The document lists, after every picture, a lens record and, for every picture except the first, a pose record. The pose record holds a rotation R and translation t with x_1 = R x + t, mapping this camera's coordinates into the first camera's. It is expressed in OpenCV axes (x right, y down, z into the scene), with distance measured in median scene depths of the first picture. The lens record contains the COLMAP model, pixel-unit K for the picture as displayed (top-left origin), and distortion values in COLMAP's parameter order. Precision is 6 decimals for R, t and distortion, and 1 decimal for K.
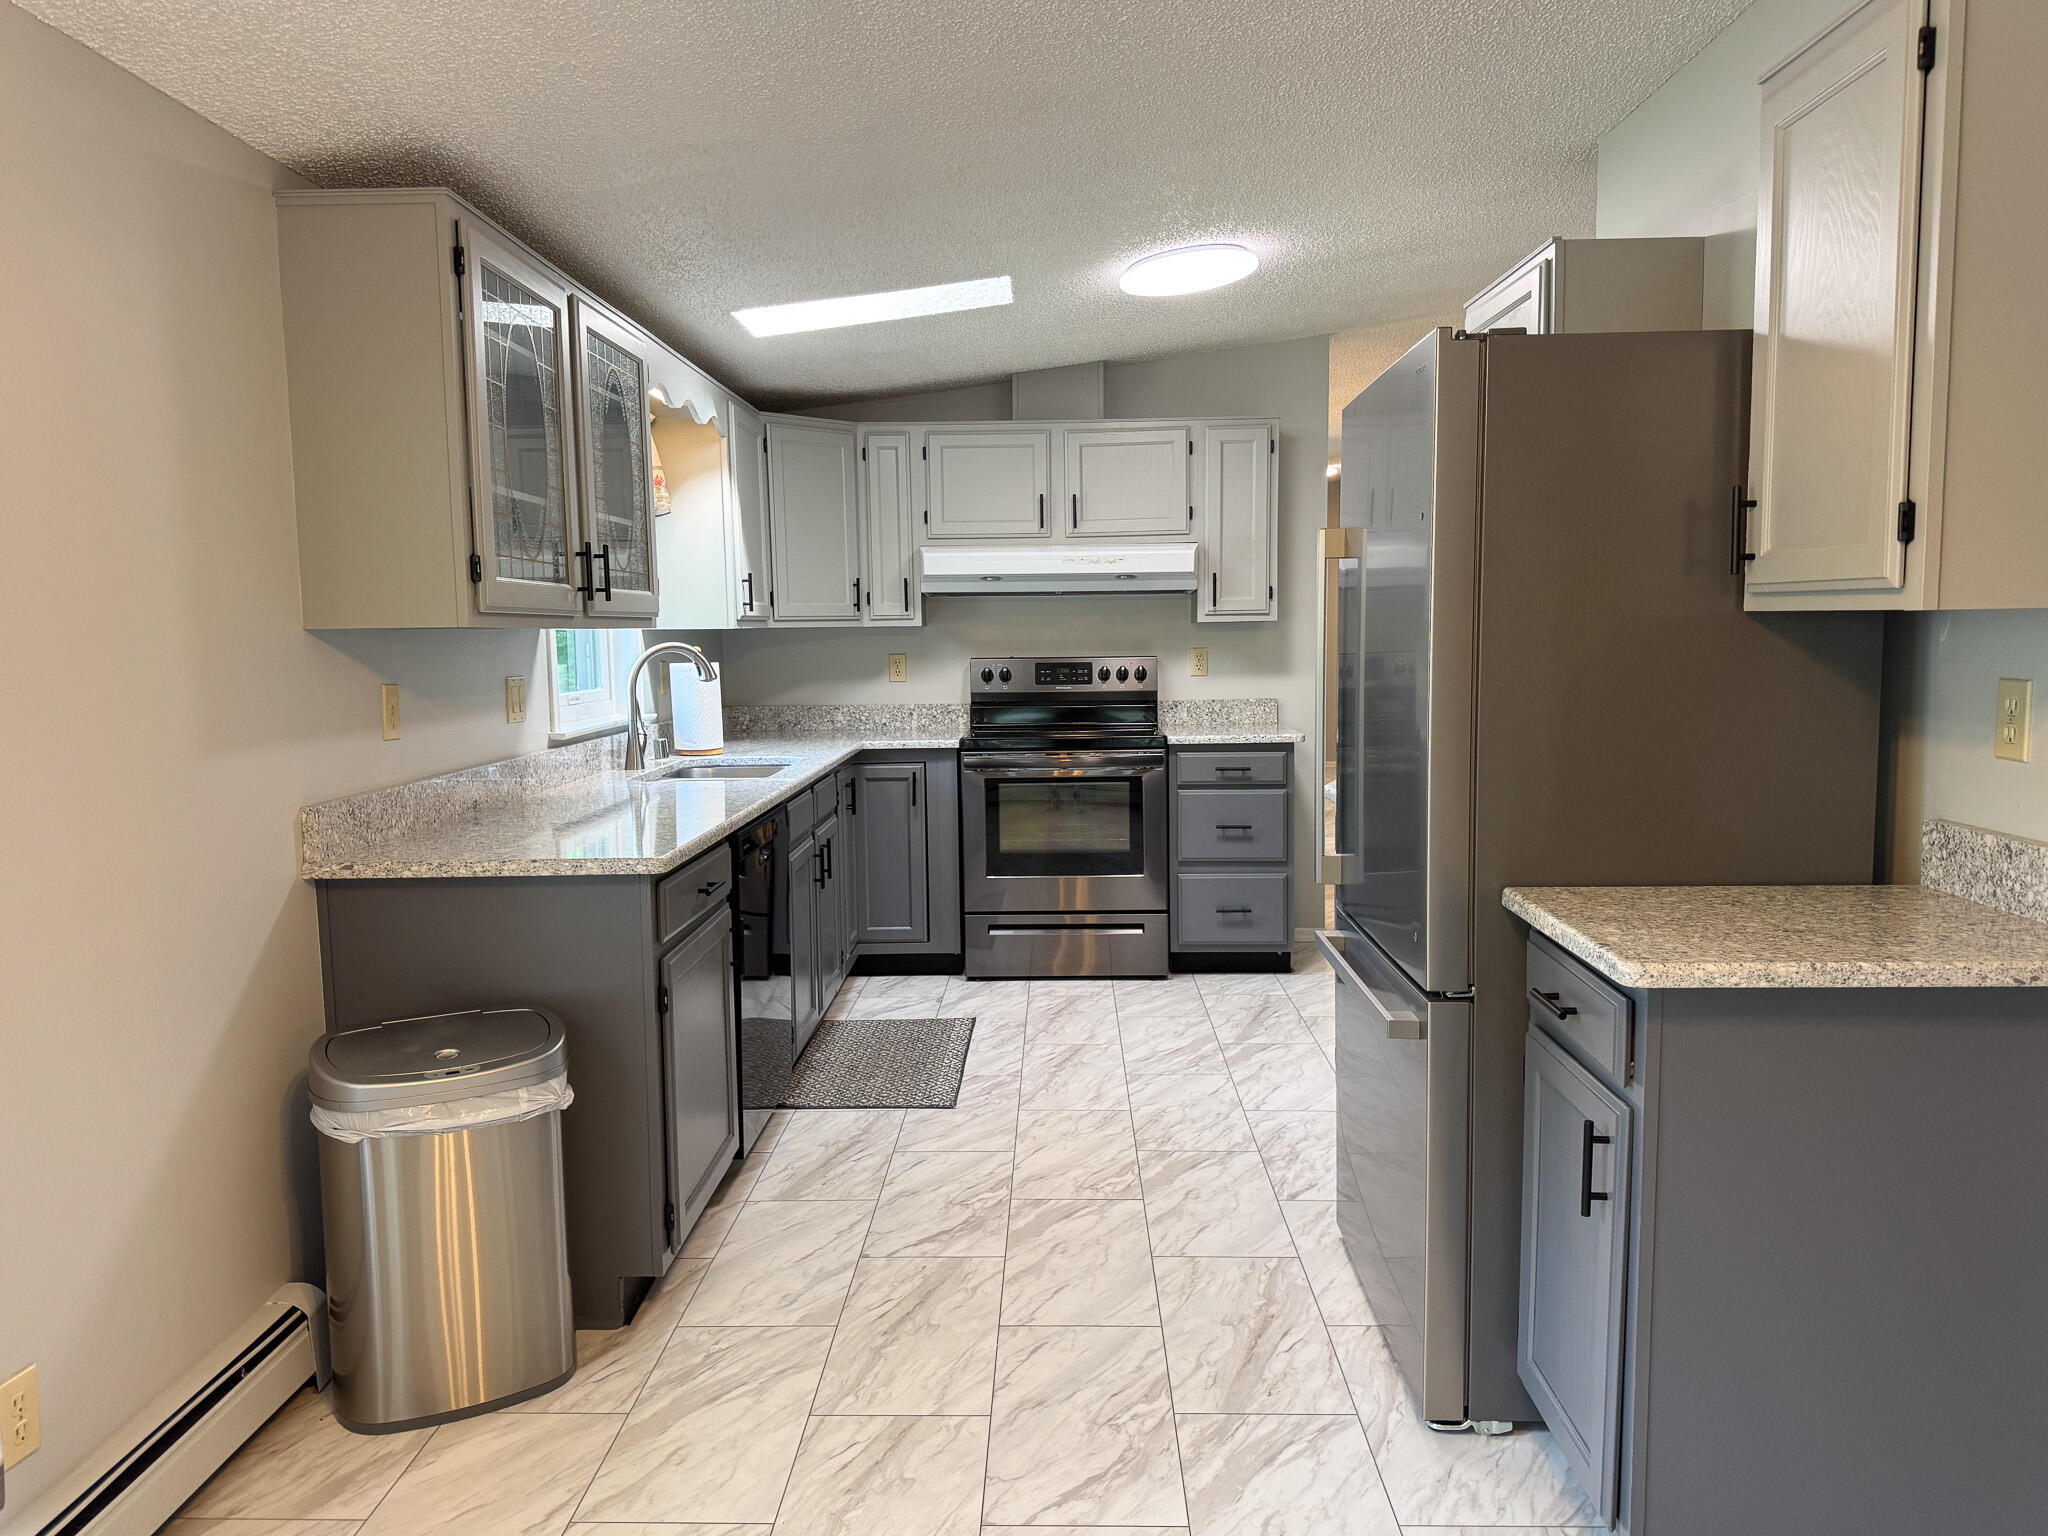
lens RADIAL K [[1407.2, 0, 1020.9], [0, 1407.2, 778.3], [0, 0, 1]] dist [0.009670, -0.034240]
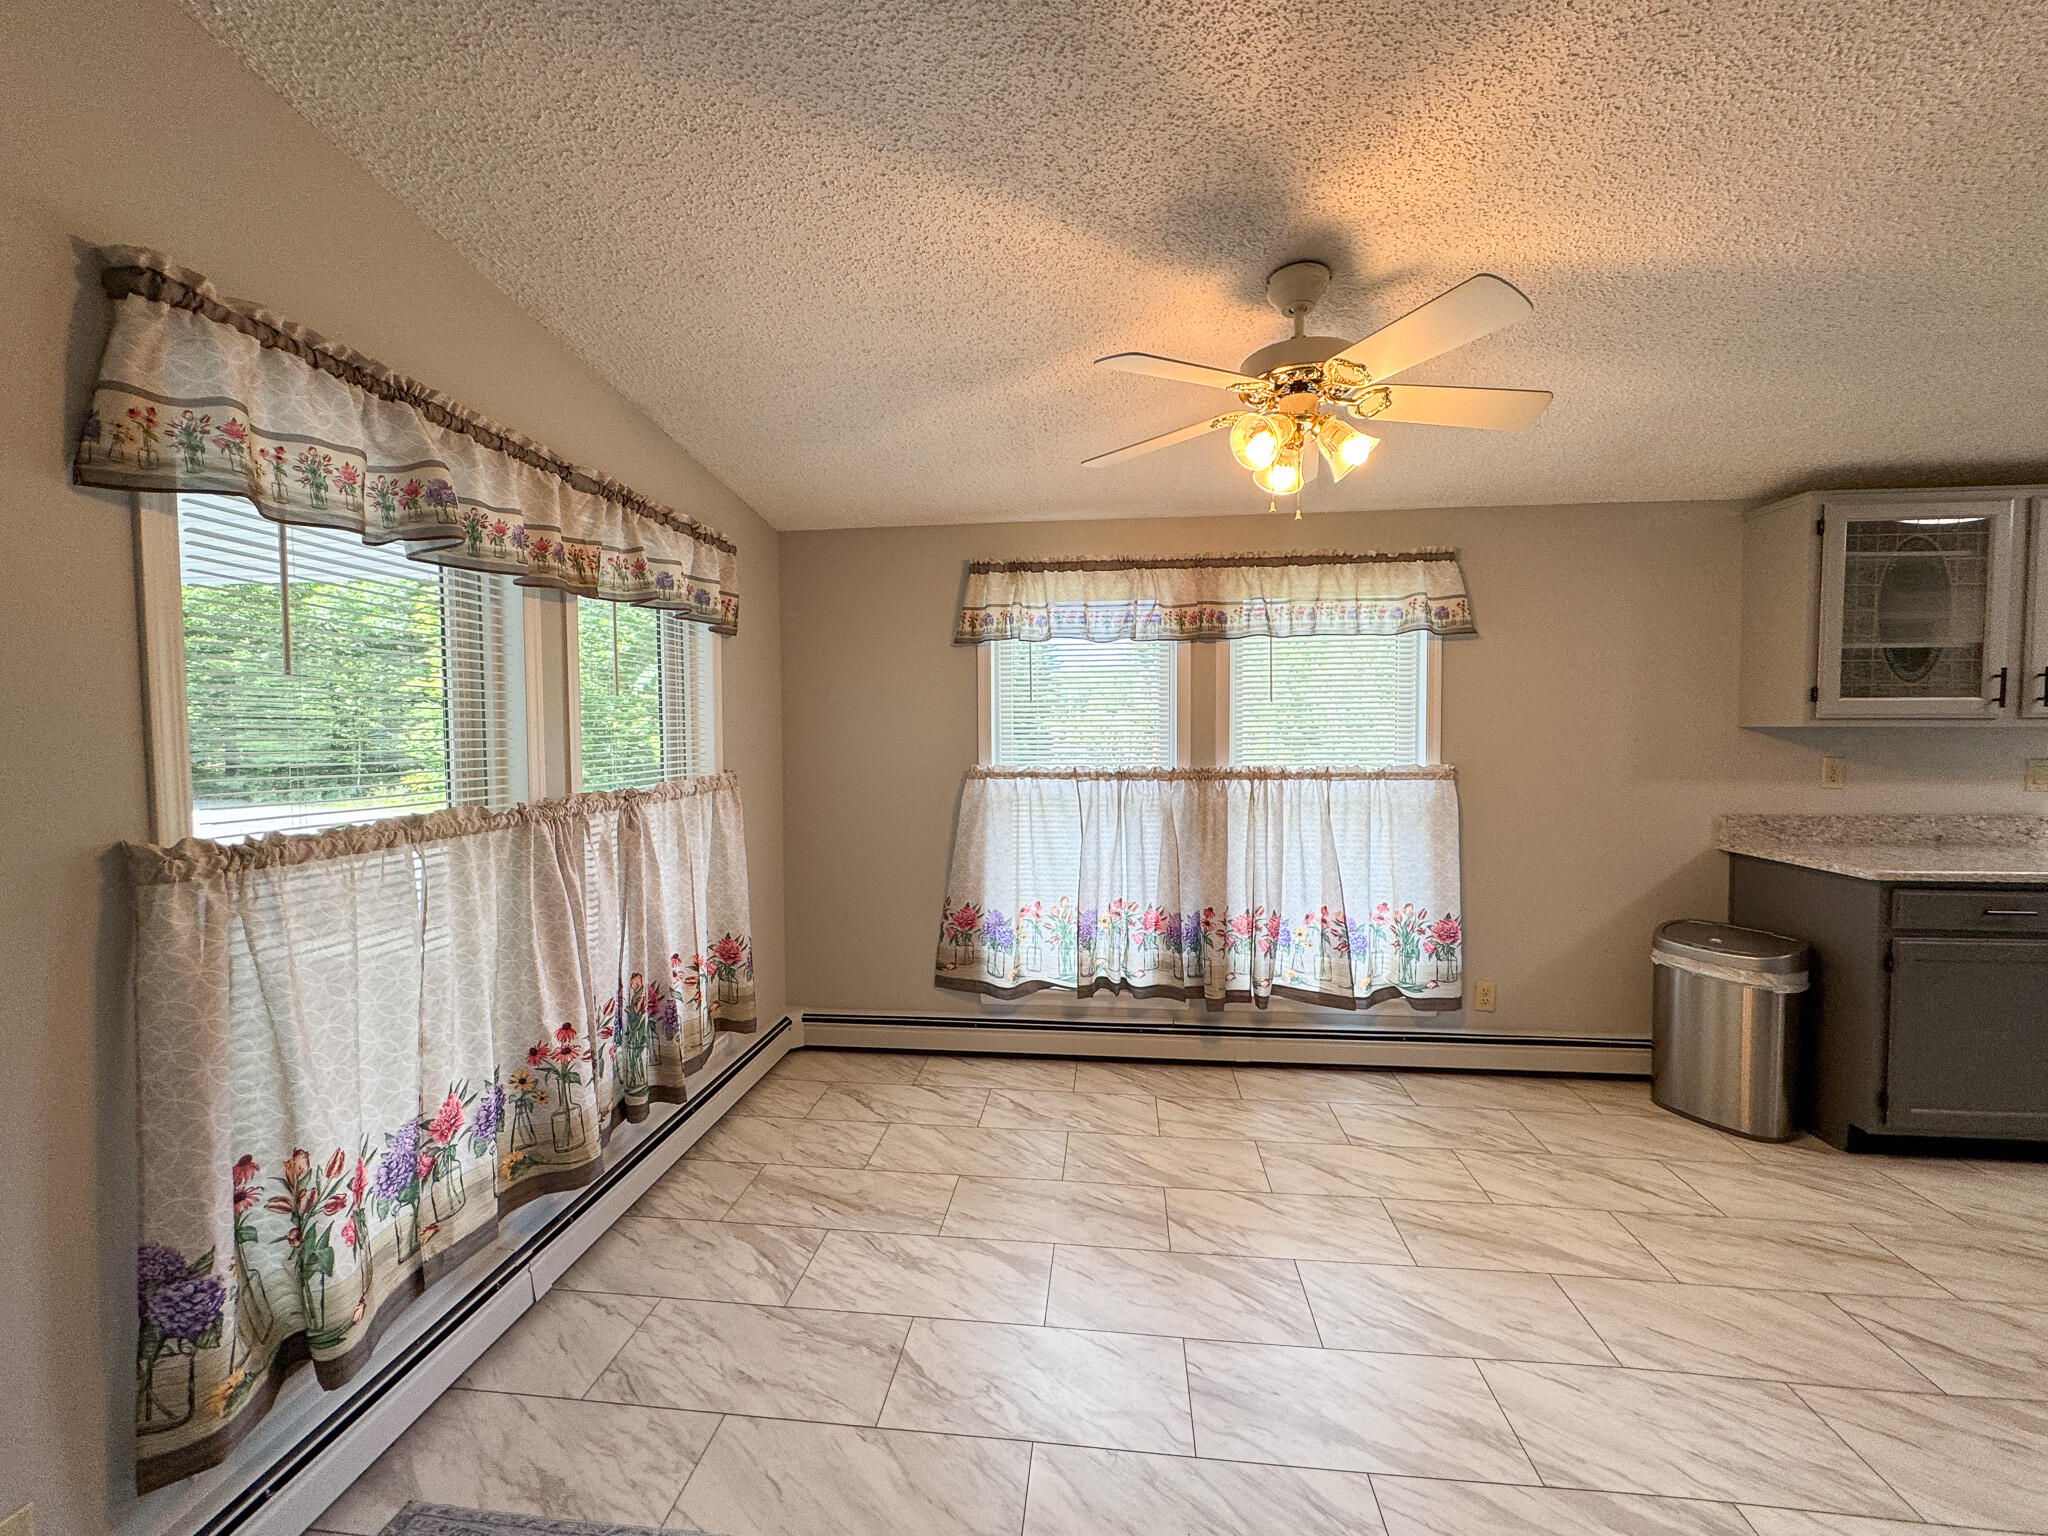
lens RADIAL K [[877.4, 0, 1020.1], [0, 877.4, 767.7], [0, 0, 1]] dist [0.006733, -0.000339]
pose [[-0.085487, 0.058261, -0.994634, 0.412161], [-0.097249, 0.993034, 0.066525, -0.016161], [0.991582, 0.102414, -0.079225, 0.046881]]
